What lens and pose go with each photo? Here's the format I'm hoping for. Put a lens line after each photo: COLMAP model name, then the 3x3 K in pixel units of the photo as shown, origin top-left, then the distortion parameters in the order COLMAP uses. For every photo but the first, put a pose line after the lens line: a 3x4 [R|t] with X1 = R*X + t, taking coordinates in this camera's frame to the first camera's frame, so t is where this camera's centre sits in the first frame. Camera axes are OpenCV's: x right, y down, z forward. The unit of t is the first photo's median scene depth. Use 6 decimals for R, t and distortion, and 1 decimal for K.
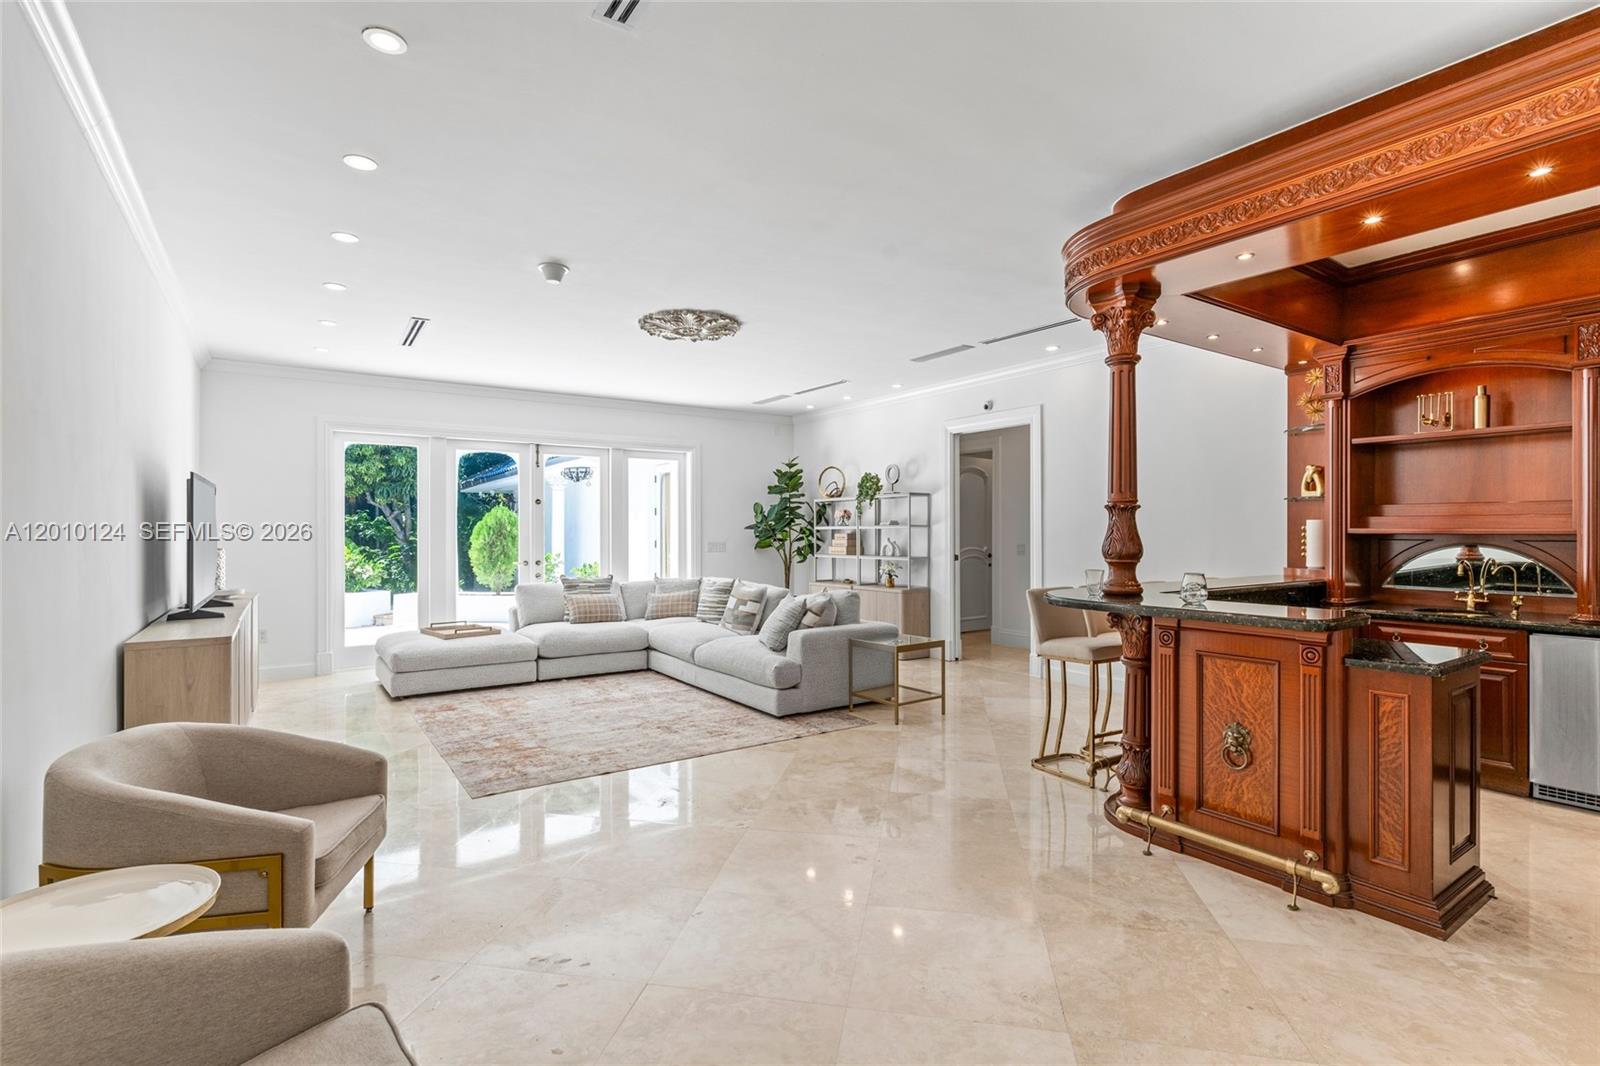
lens RADIAL K [[770.2, 0, 790.3], [0, 770.2, 535.3], [0, 0, 1]] dist [0.002548, -0.000267]
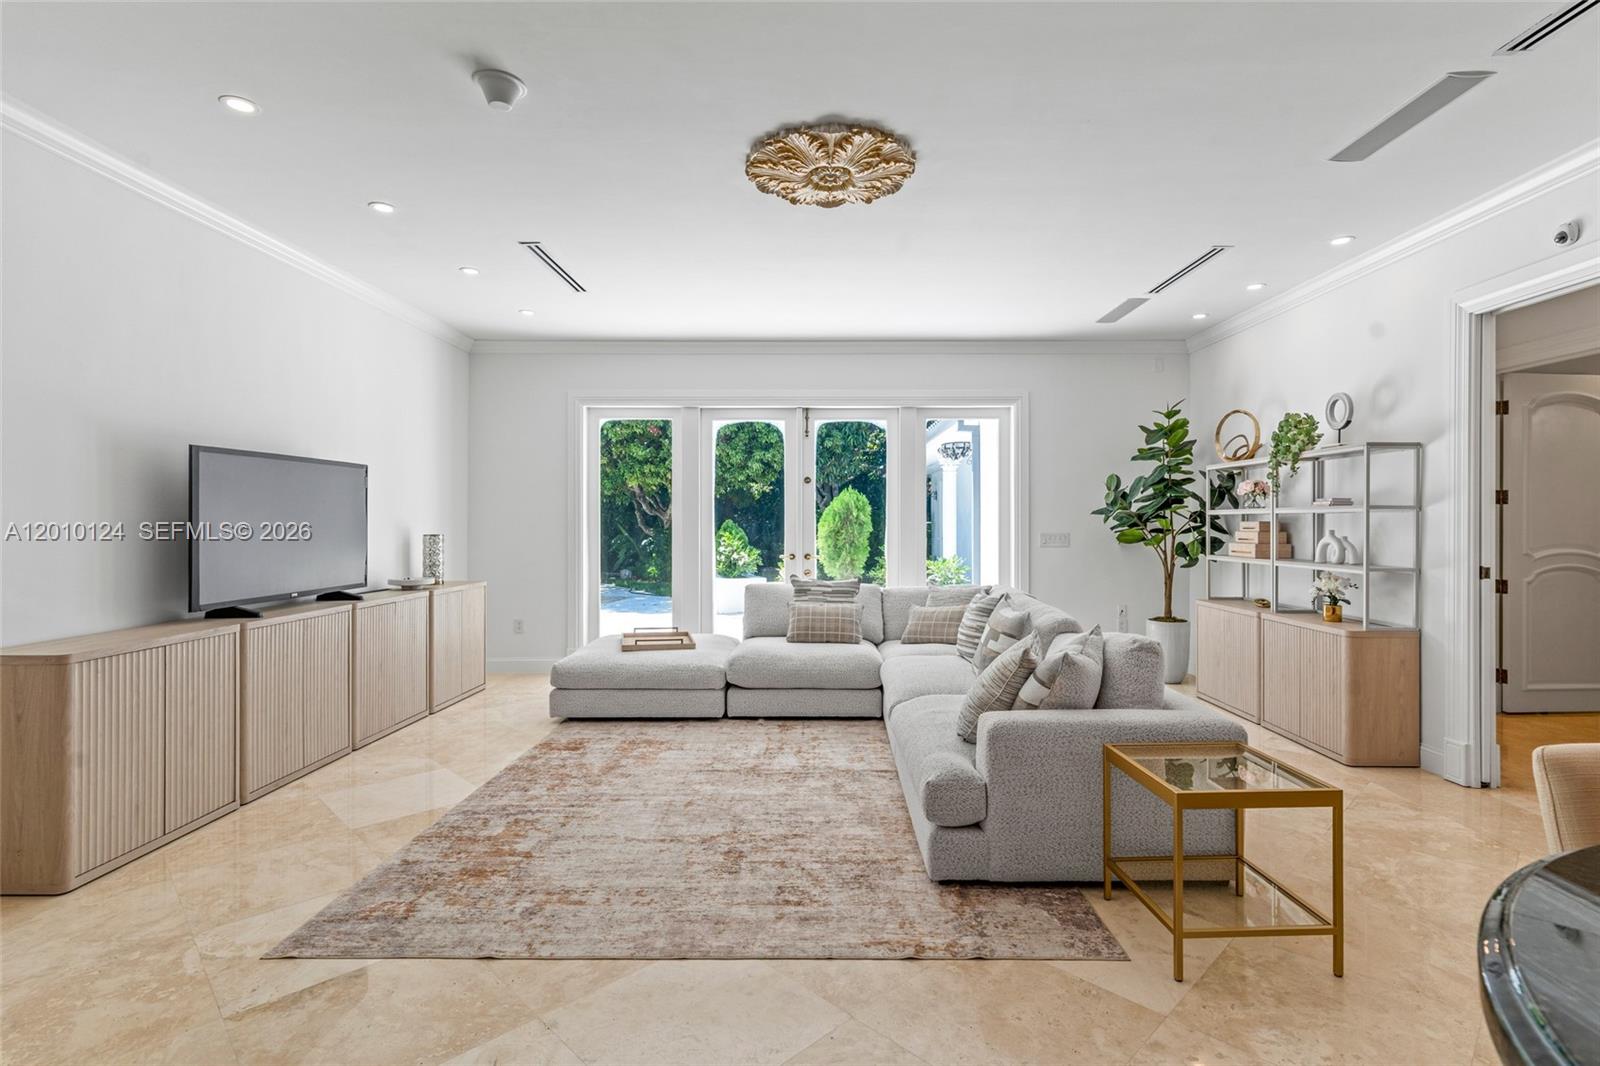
lens RADIAL K [[770.2, 0, 820.5], [0, 770.2, 523.7], [0, 0, 1]] dist [0.002548, -0.000267]
pose [[0.828115, 0.005634, -0.560530, 0.145428], [-0.004516, 0.999984, 0.003379, -0.001297], [0.560540, -0.000266, 0.828127, 0.378352]]
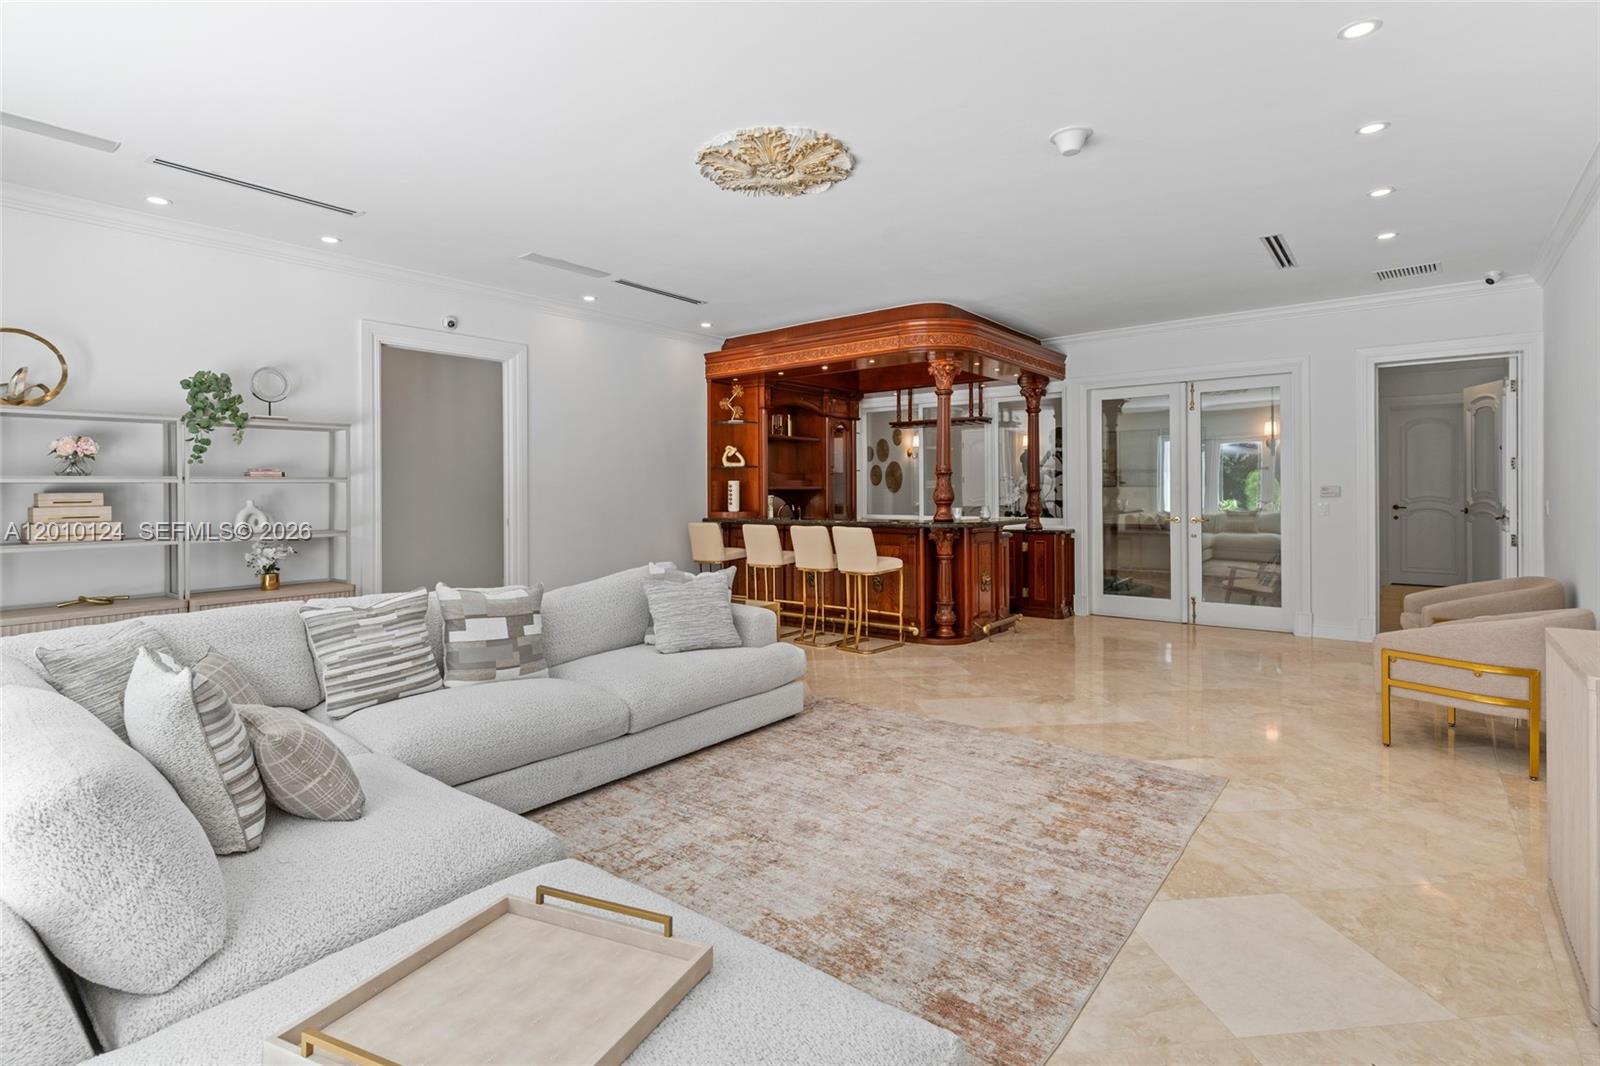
lens RADIAL K [[770.2, 0, 825.0], [0, 770.2, 477.8], [0, 0, 1]] dist [0.002548, -0.000267]
pose [[-0.325423, 0.022375, 0.945304, -0.558839], [0.013966, 0.999725, -0.018856, 0.003767], [-0.945465, 0.007066, -0.325646, 0.872862]]
